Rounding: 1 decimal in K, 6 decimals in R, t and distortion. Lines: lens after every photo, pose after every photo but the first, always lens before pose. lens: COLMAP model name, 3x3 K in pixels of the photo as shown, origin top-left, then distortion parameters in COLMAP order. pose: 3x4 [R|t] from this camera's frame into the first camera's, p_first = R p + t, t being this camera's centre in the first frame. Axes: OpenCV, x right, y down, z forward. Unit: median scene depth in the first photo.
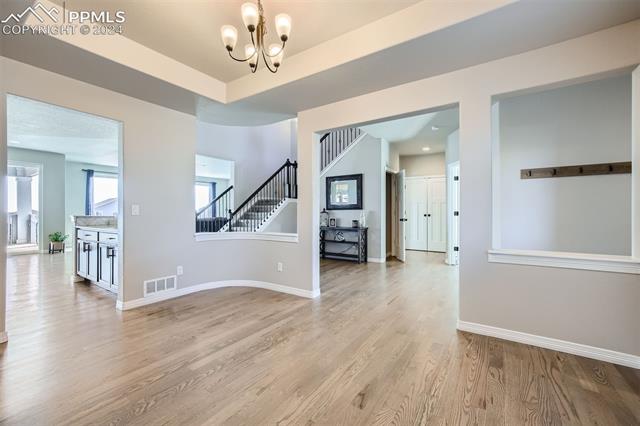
lens RADIAL K [[273.4, 0, 316.7], [0, 273.4, 211.6], [0, 0, 1]] dist [-0.005138, -0.000272]
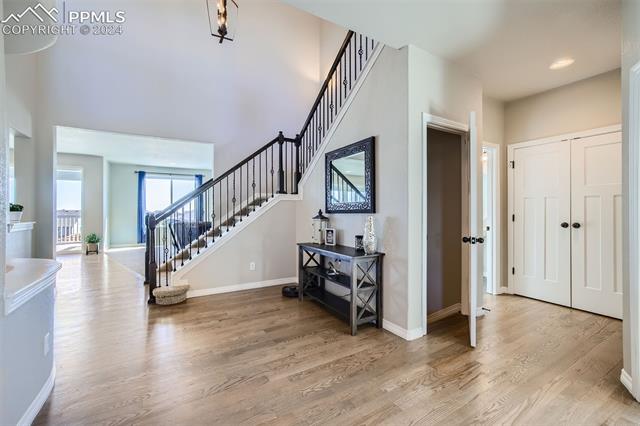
lens RADIAL K [[273.4, 0, 322.7], [0, 273.4, 212.3], [0, 0, 1]] dist [-0.005138, -0.000272]
pose [[0.897854, 0.003527, -0.440278, 0.274684], [-0.002533, 0.999993, 0.002844, -0.009016], [0.440285, -0.001438, 0.897857, 0.505500]]
